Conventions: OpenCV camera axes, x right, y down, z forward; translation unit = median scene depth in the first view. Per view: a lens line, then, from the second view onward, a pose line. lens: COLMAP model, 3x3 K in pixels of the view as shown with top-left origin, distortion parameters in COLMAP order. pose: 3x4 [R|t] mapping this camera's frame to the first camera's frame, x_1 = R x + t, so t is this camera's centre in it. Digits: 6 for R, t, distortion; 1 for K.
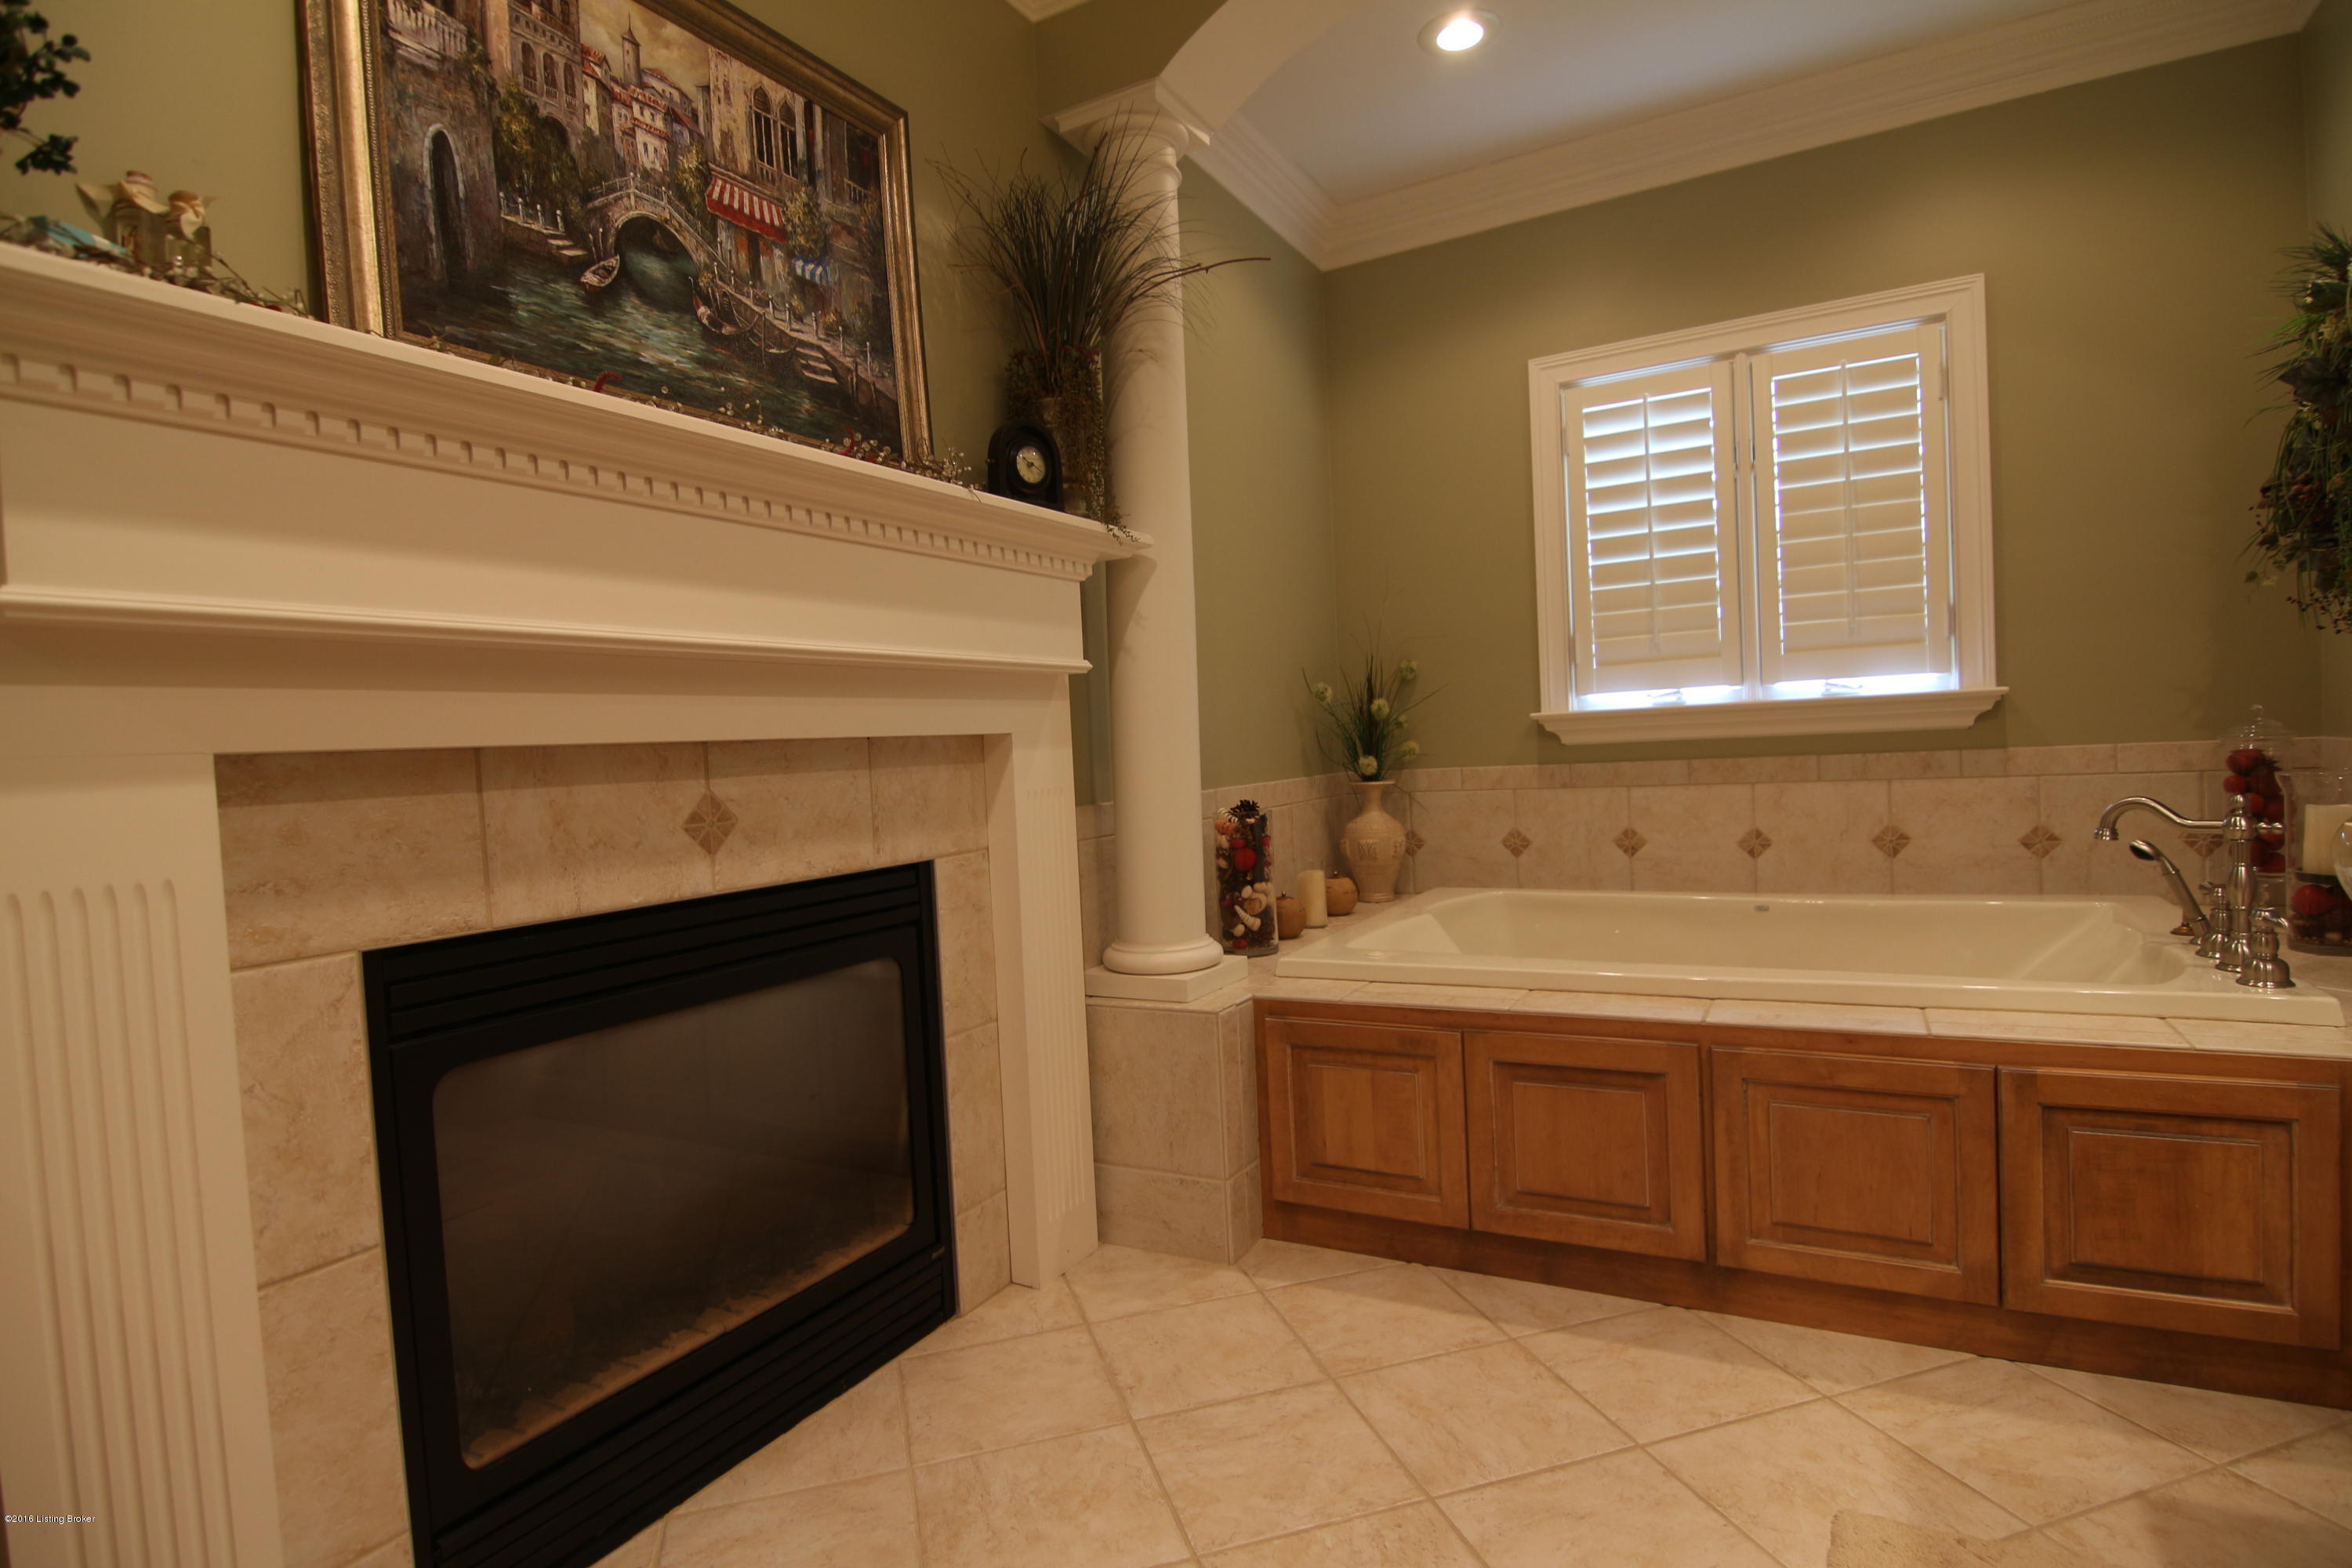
lens RADIAL K [[1188.2, 0, 1174.5], [0, 1188.2, 783.4], [0, 0, 1]] dist [-0.014947, -0.007283]
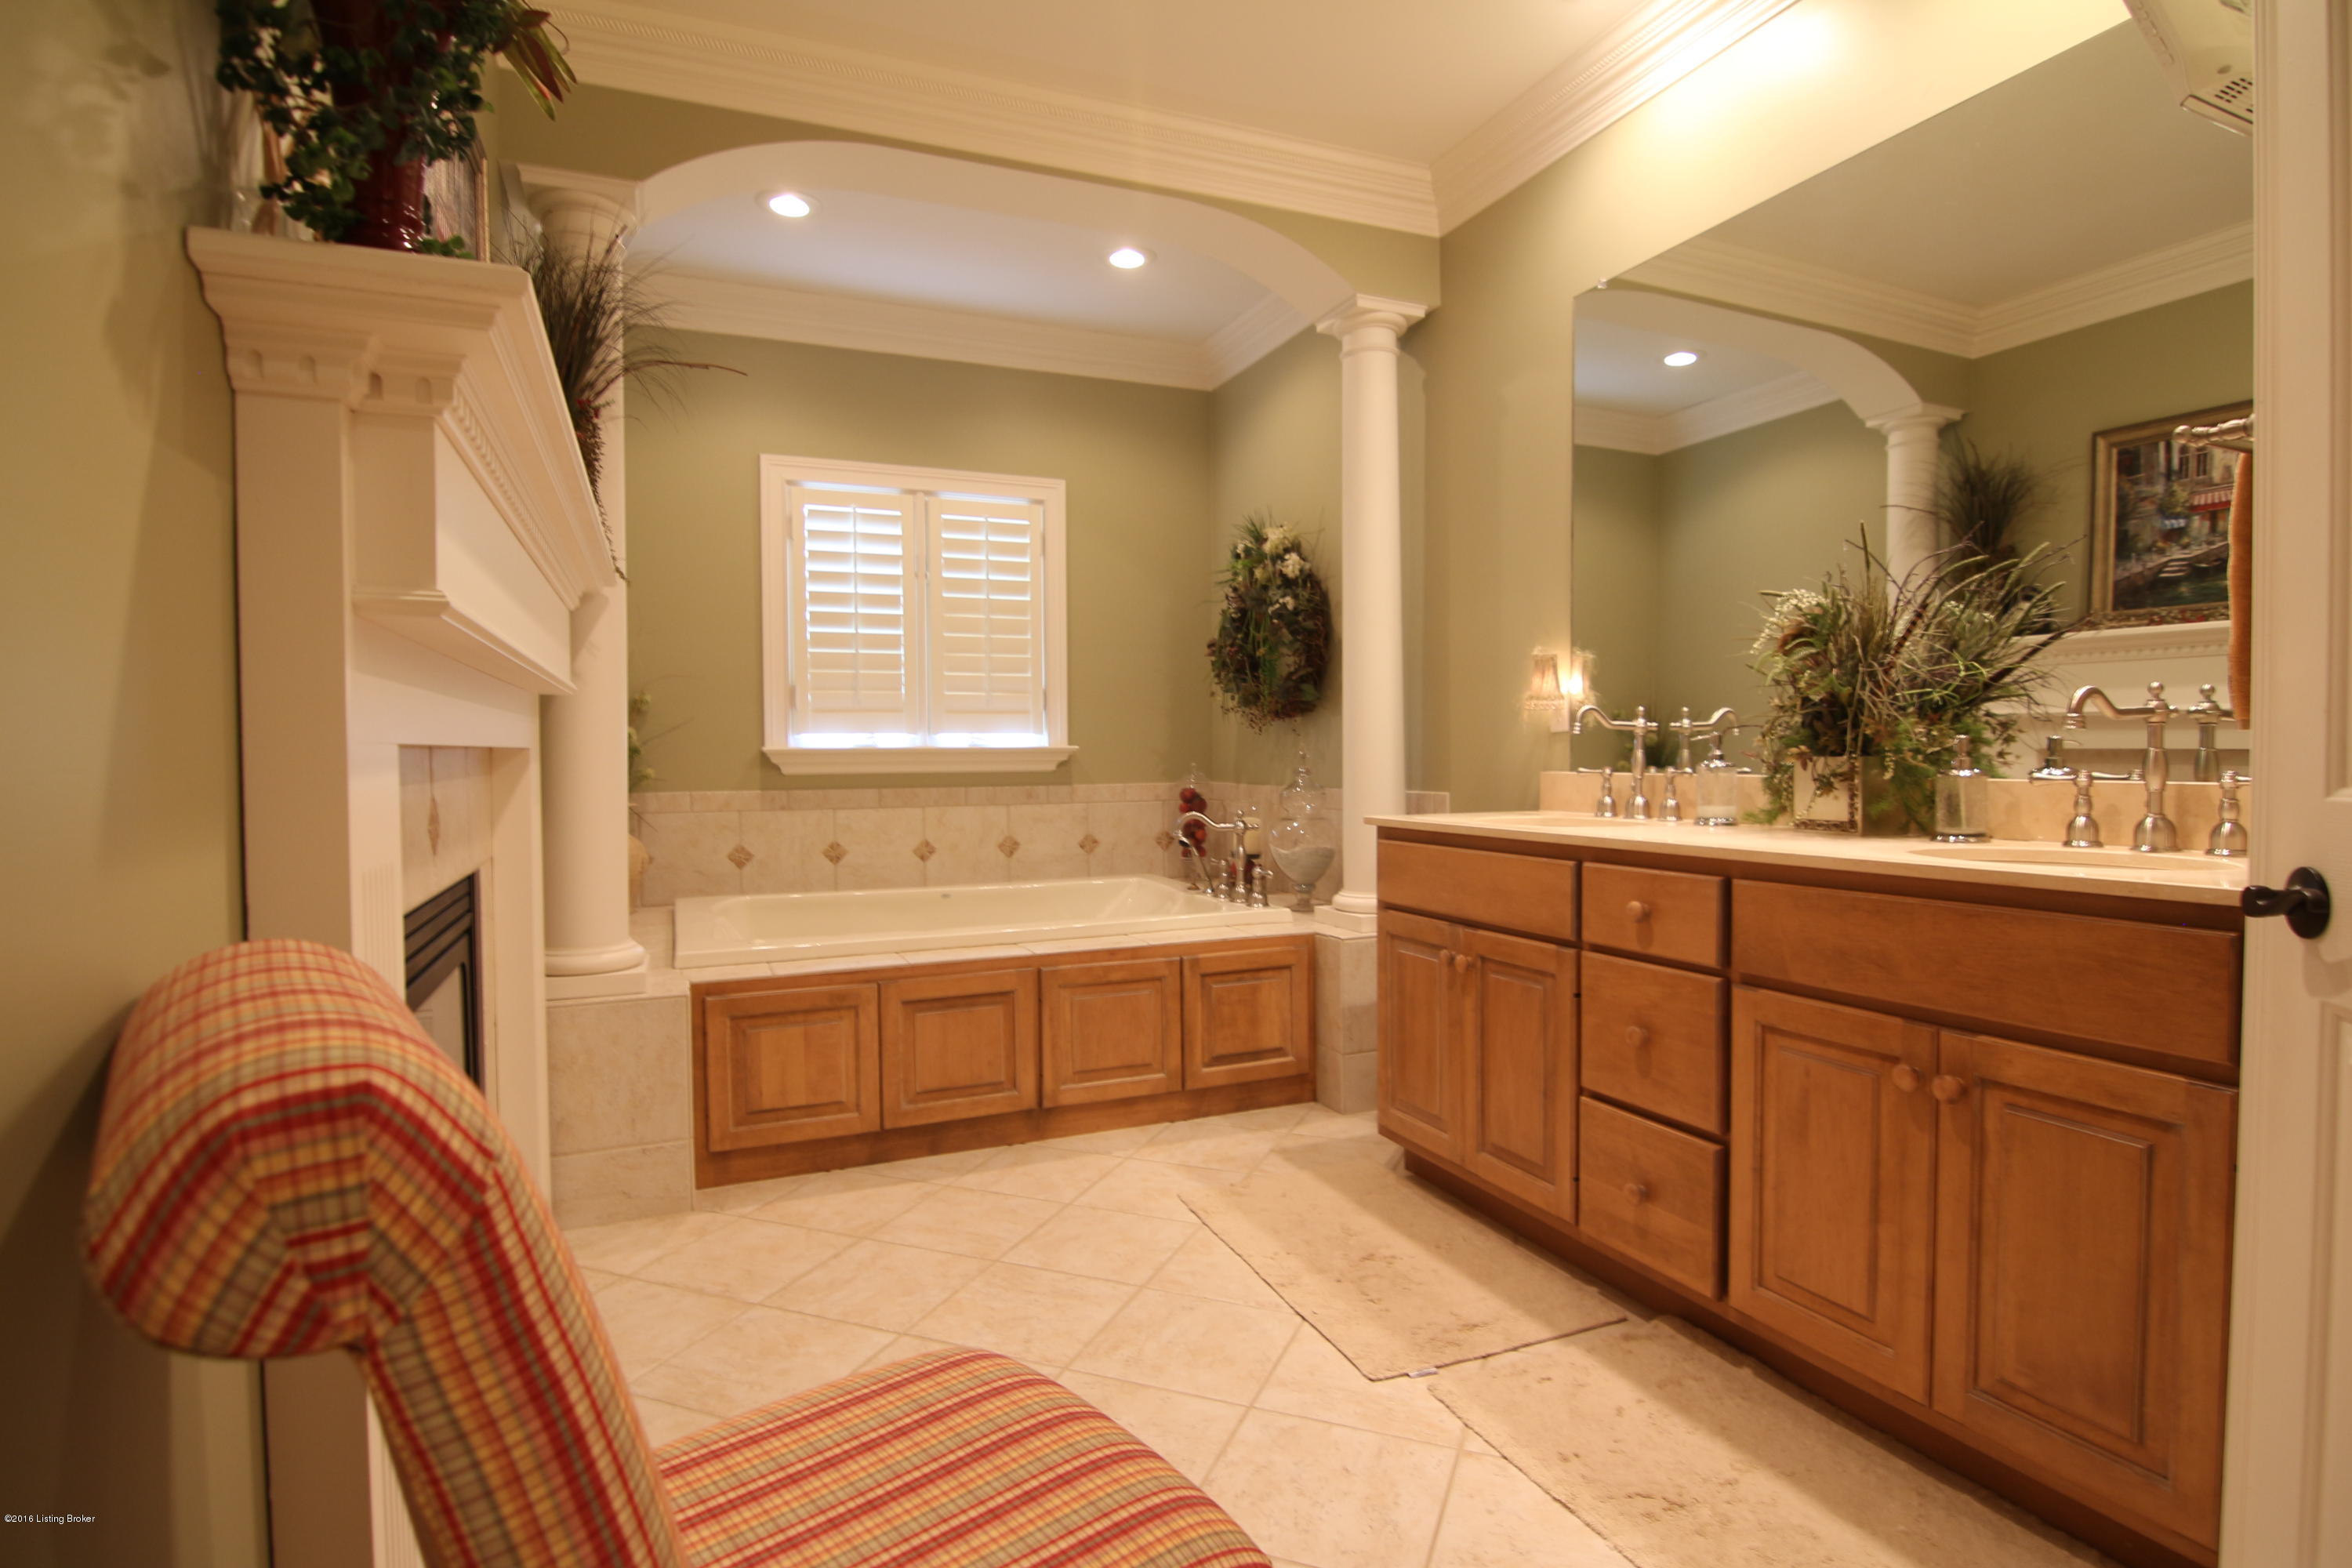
lens RADIAL K [[1188.2, 0, 1179.1], [0, 1188.2, 779.9], [0, 0, 1]] dist [-0.014947, -0.007283]
pose [[0.610776, 0.025779, 0.791383, -0.589005], [0.000890, 0.999447, -0.033243, 0.021089], [-0.791803, 0.021008, 0.610416, -0.097945]]
